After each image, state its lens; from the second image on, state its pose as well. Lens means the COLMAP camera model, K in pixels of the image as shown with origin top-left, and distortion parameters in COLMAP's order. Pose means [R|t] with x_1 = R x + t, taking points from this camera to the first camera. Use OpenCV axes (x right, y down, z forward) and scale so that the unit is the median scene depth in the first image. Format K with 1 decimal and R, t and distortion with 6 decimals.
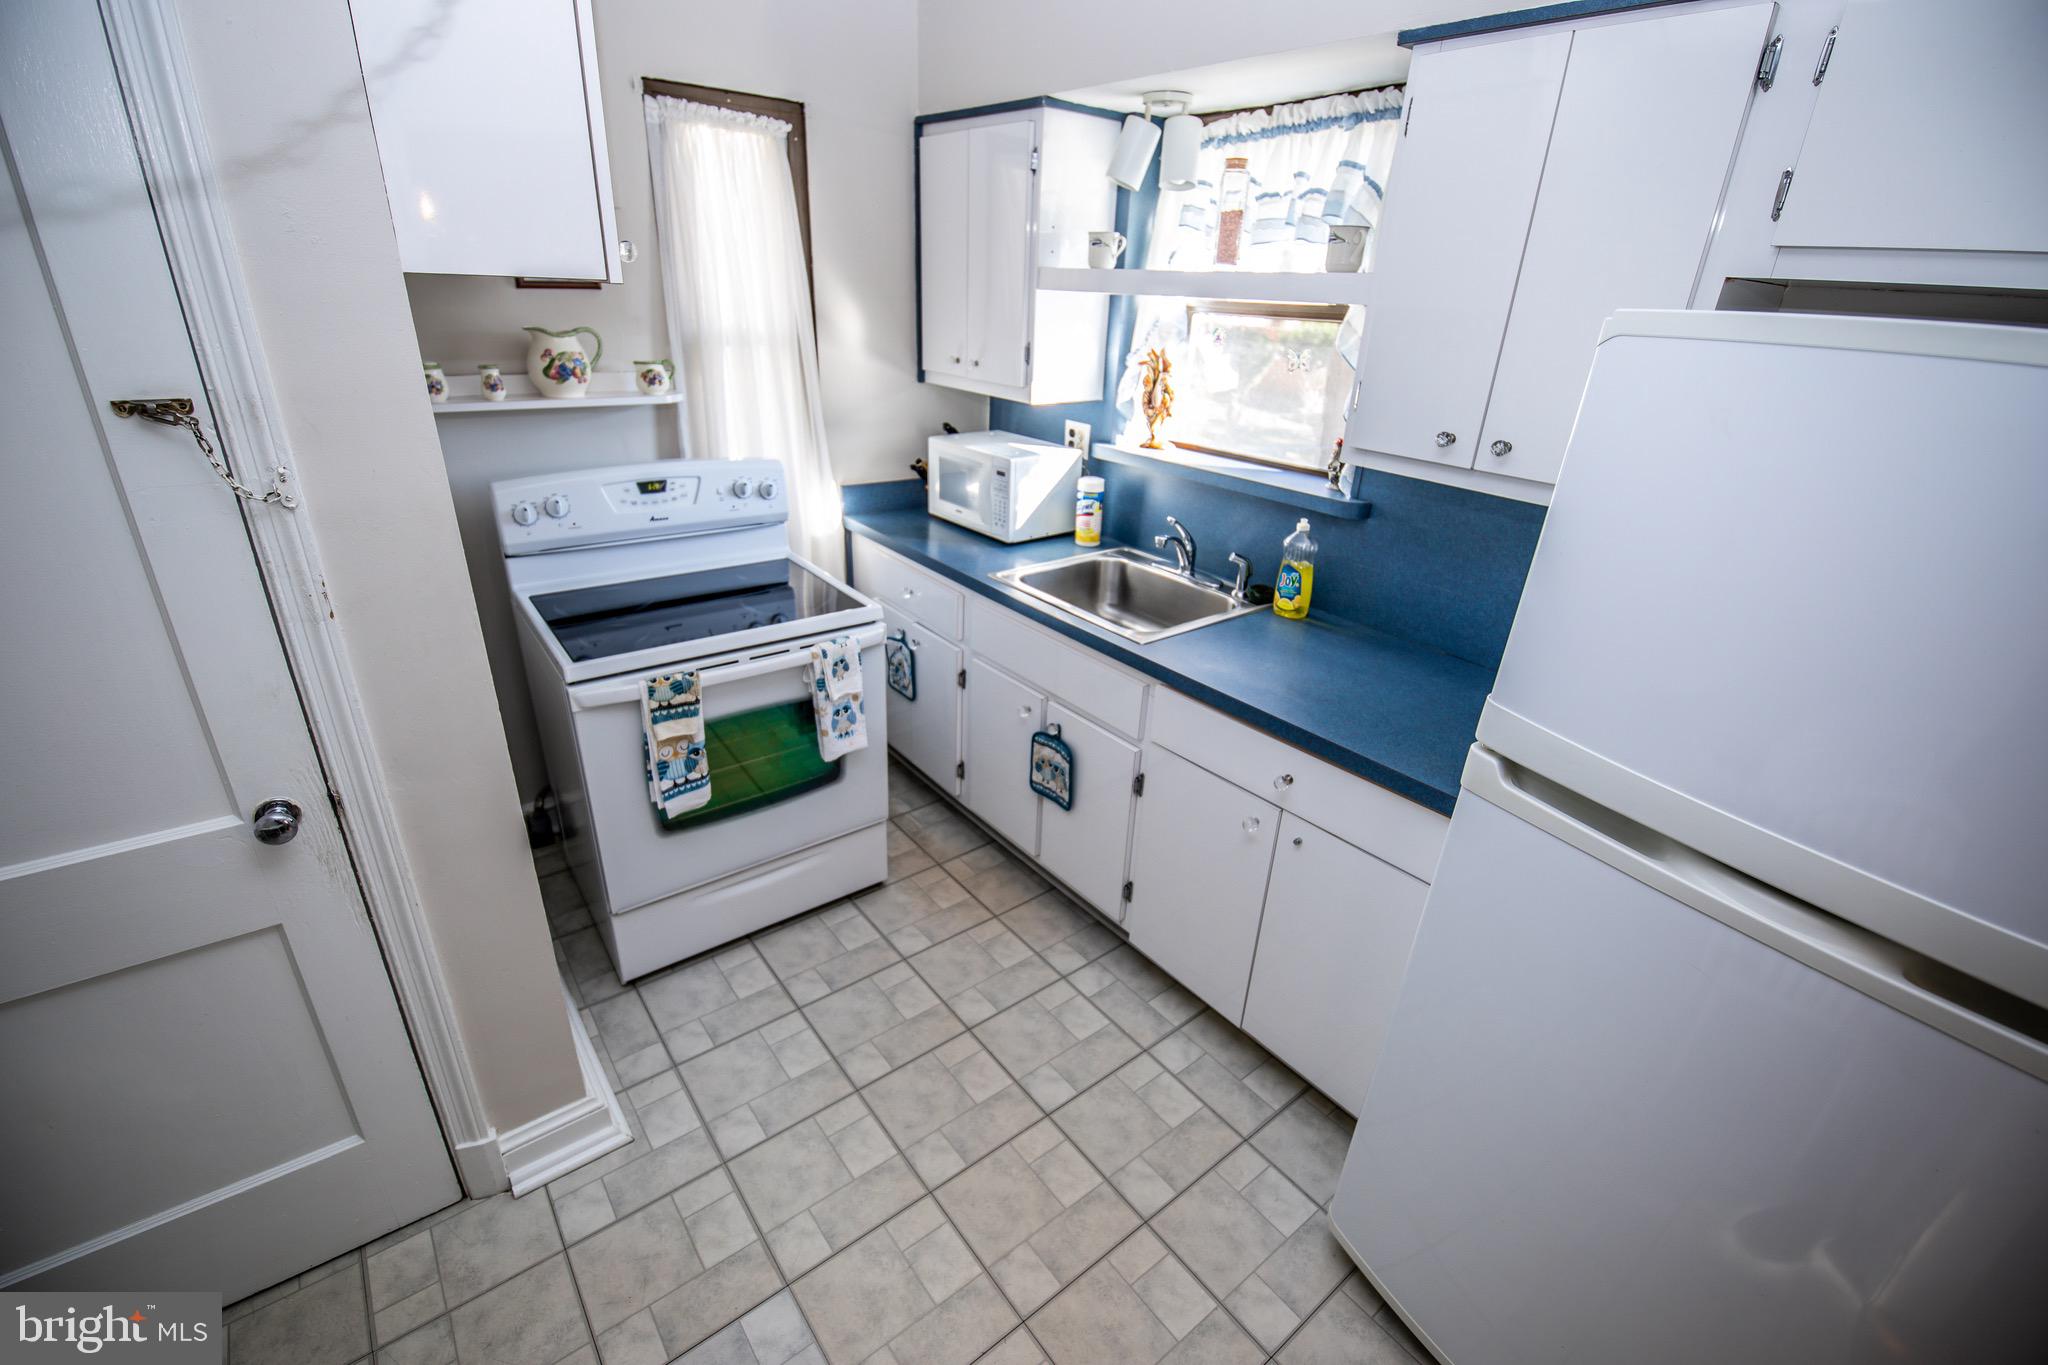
lens RADIAL K [[876.5, 0, 1031.5], [0, 876.5, 677.4], [0, 0, 1]] dist [-0.012209, -0.005639]
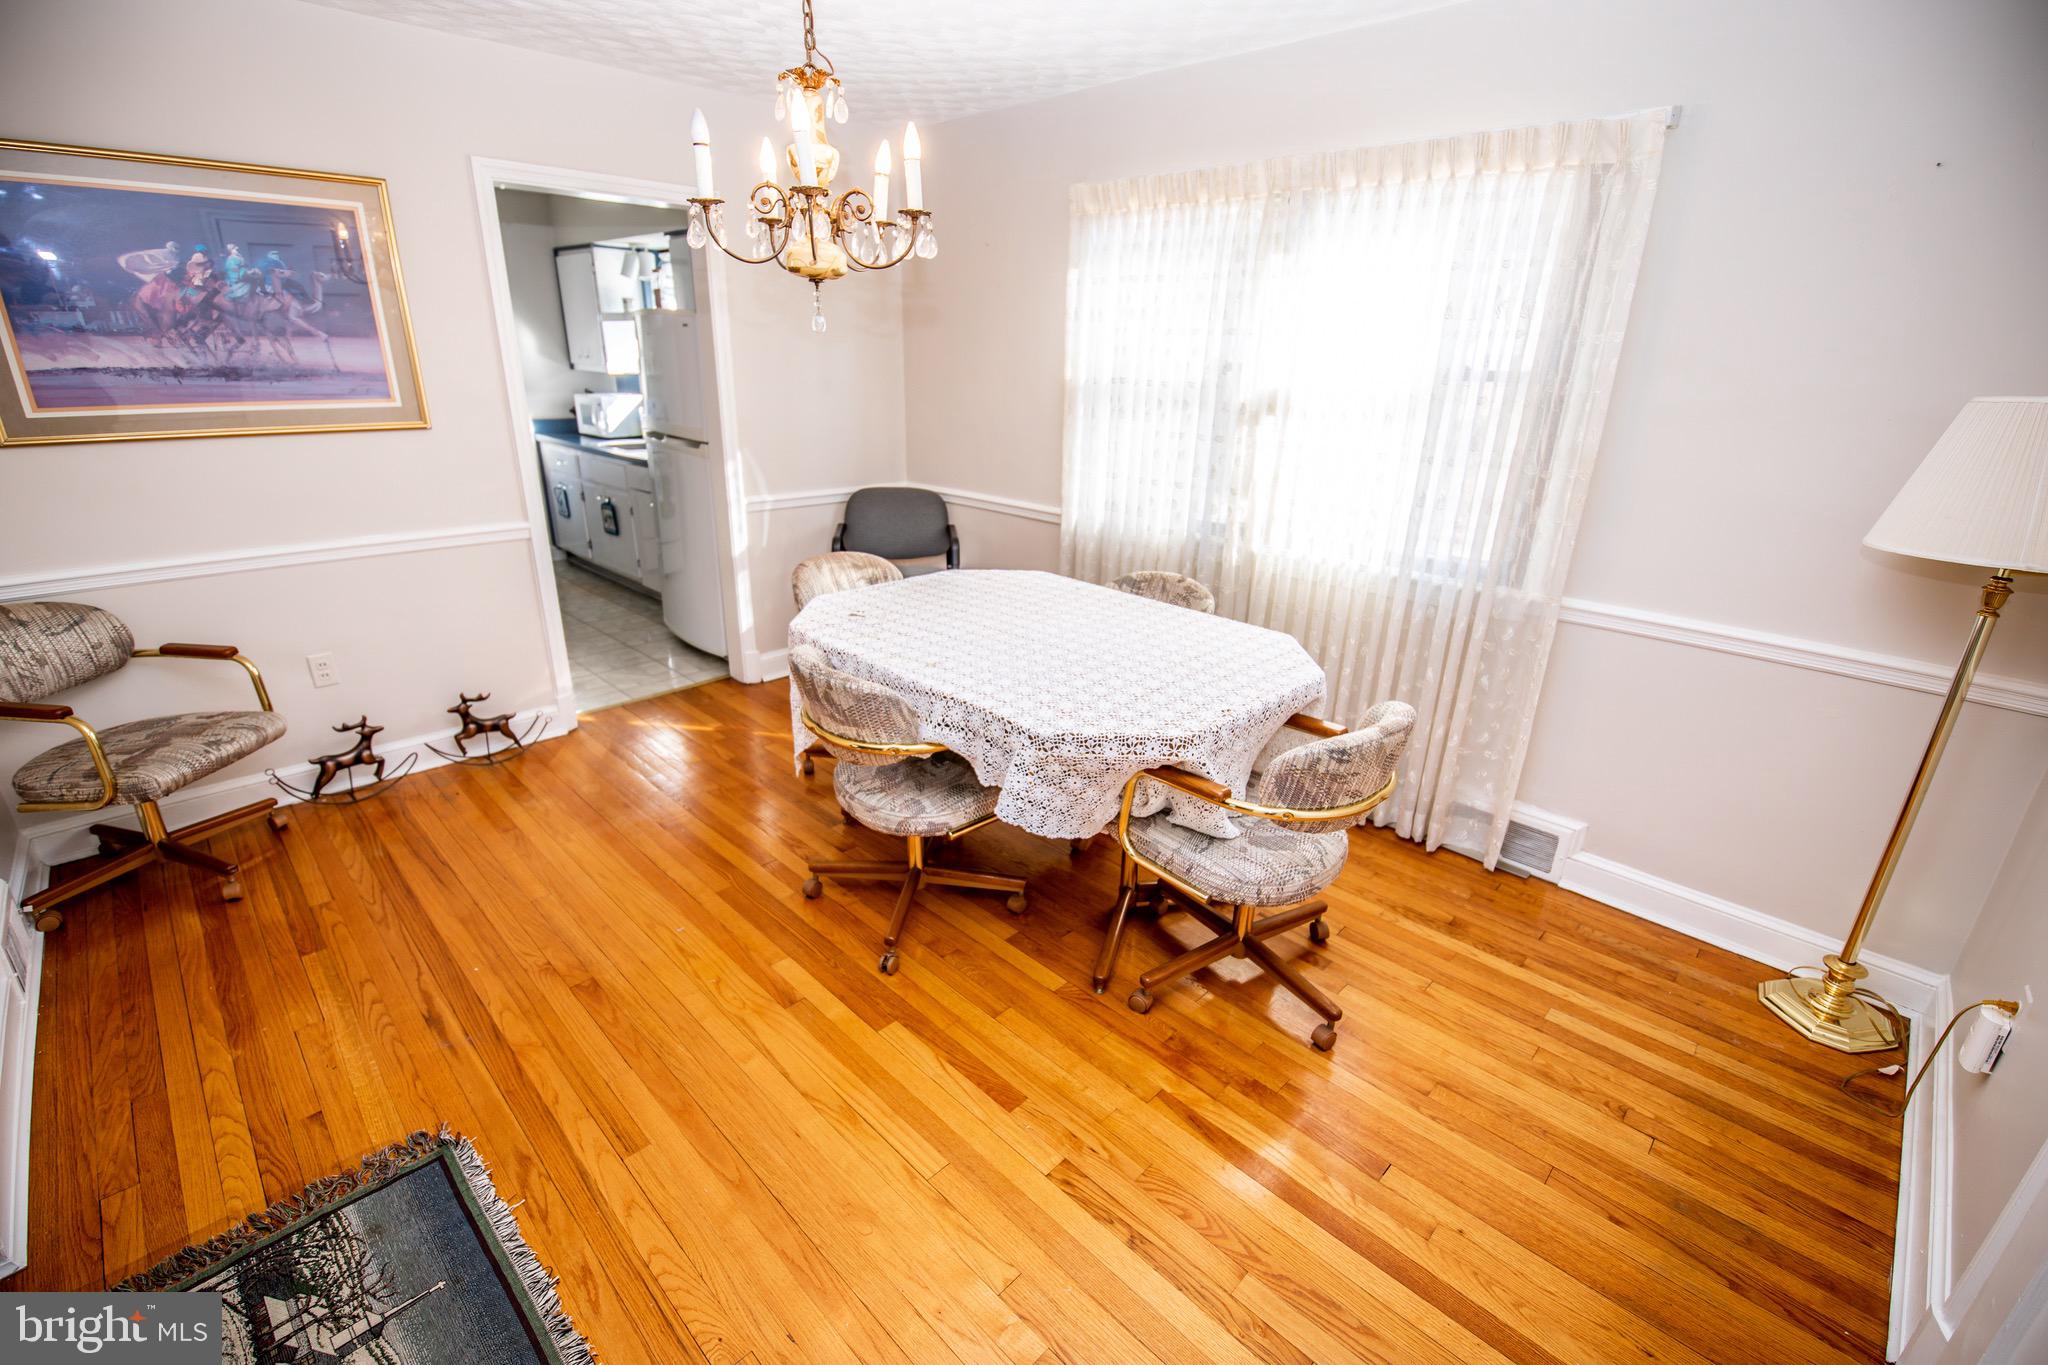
lens RADIAL K [[876.5, 0, 1018.0], [0, 876.5, 678.1], [0, 0, 1]] dist [-0.012209, -0.005639]
pose [[0.990915, -0.062730, 0.118961, 0.839812], [0.069901, 0.995919, -0.057093, 0.774852], [-0.114894, 0.064890, 0.991256, -1.486393]]
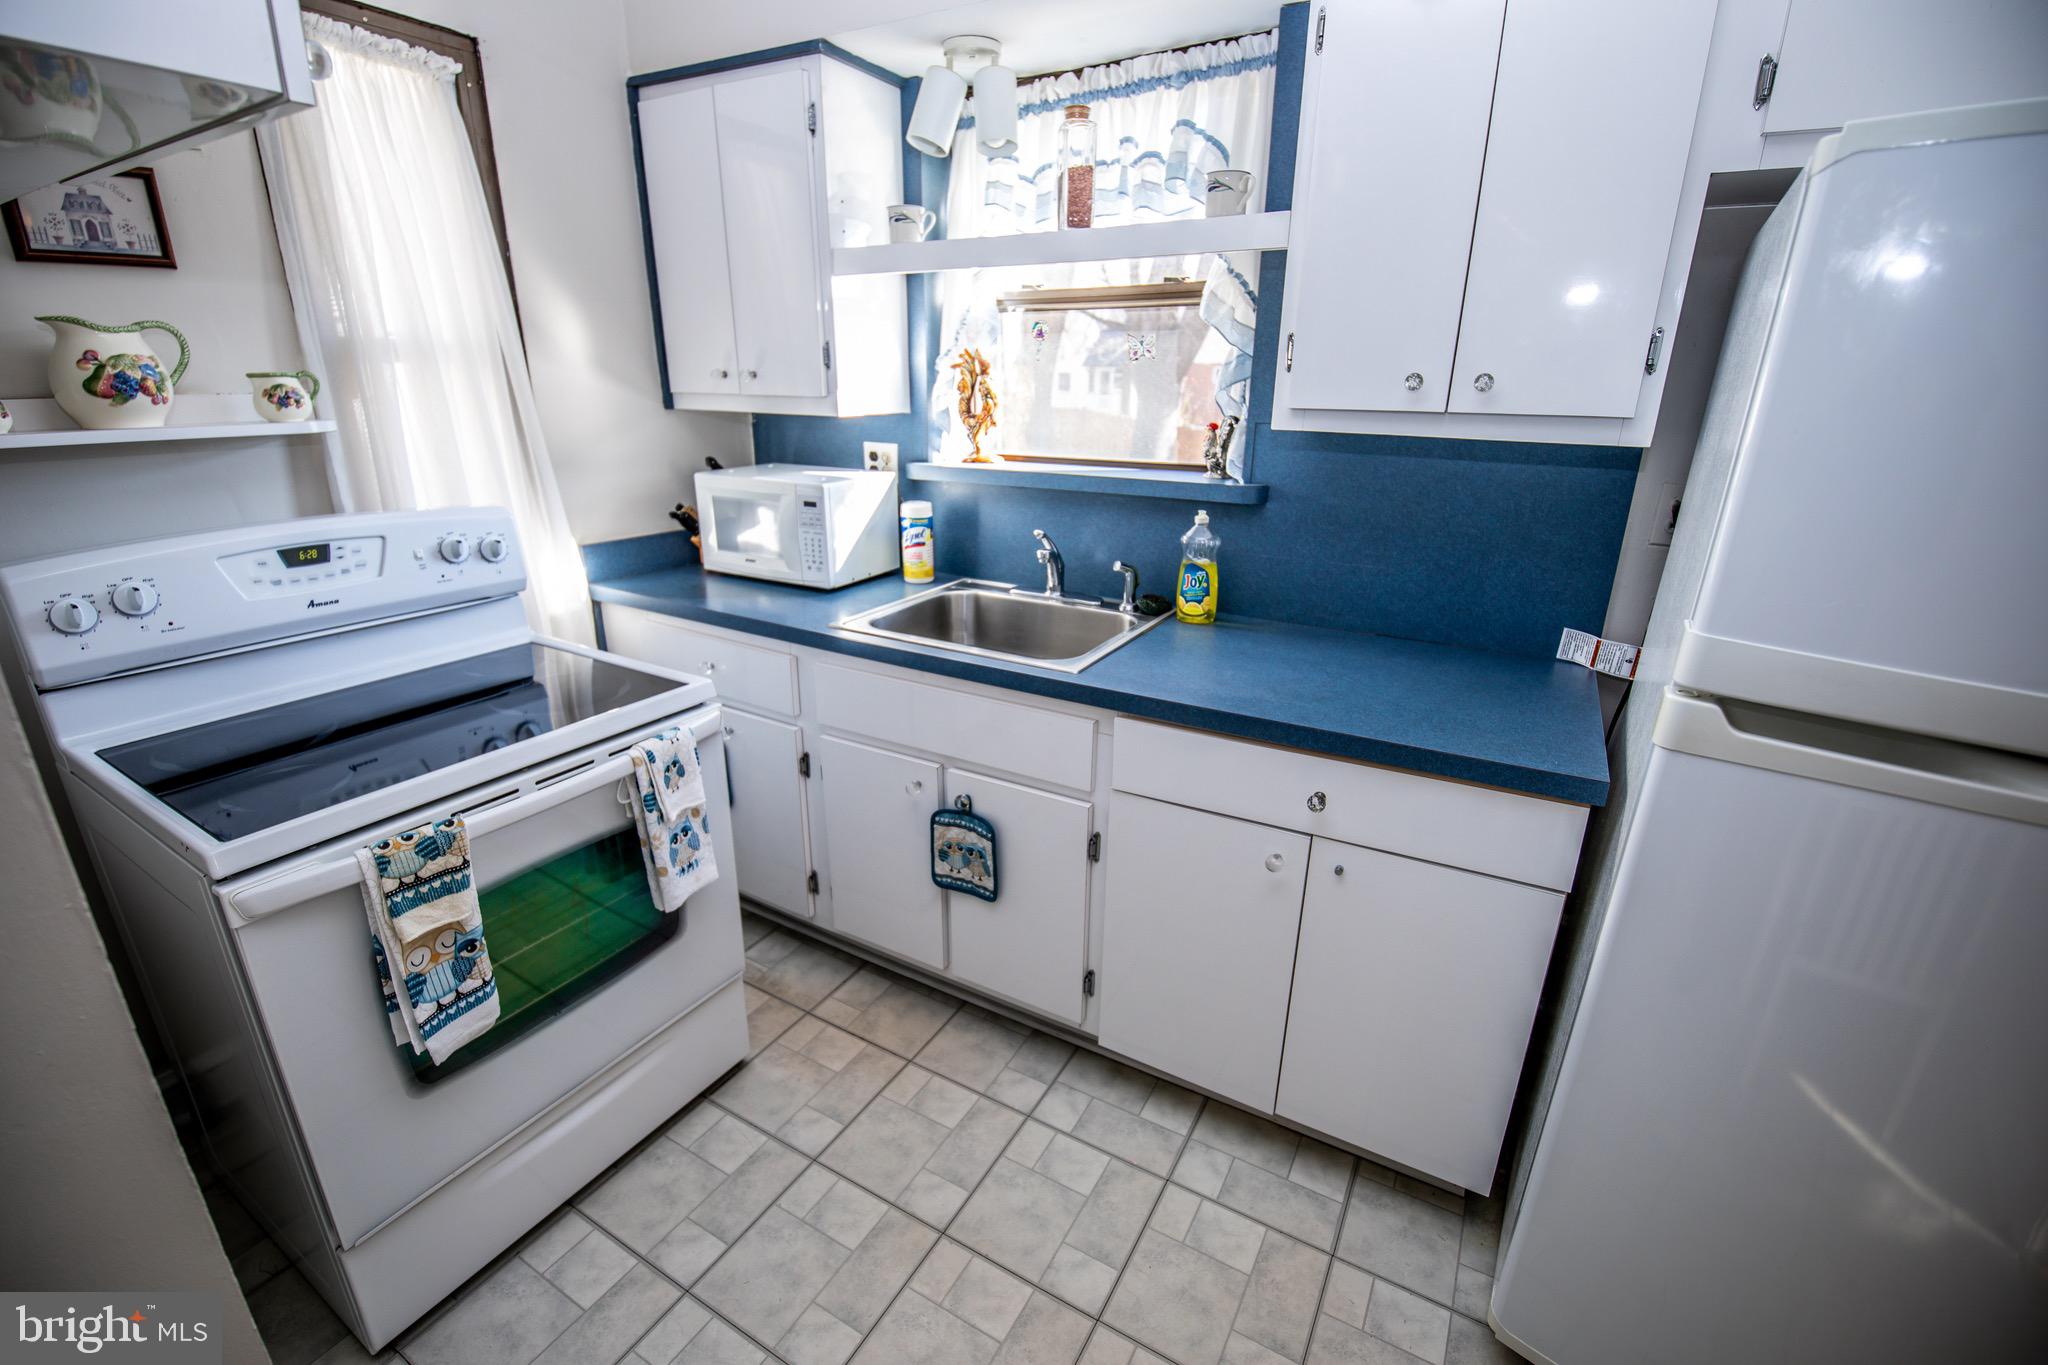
lens RADIAL K [[876.5, 0, 1027.0], [0, 876.5, 674.7], [0, 0, 1]] dist [-0.012209, -0.005639]
pose [[0.929049, -0.148473, 0.338855, -0.174222], [0.176133, 0.982981, -0.052204, -0.002166], [-0.325337, 0.108184, 0.939389, 0.237204]]
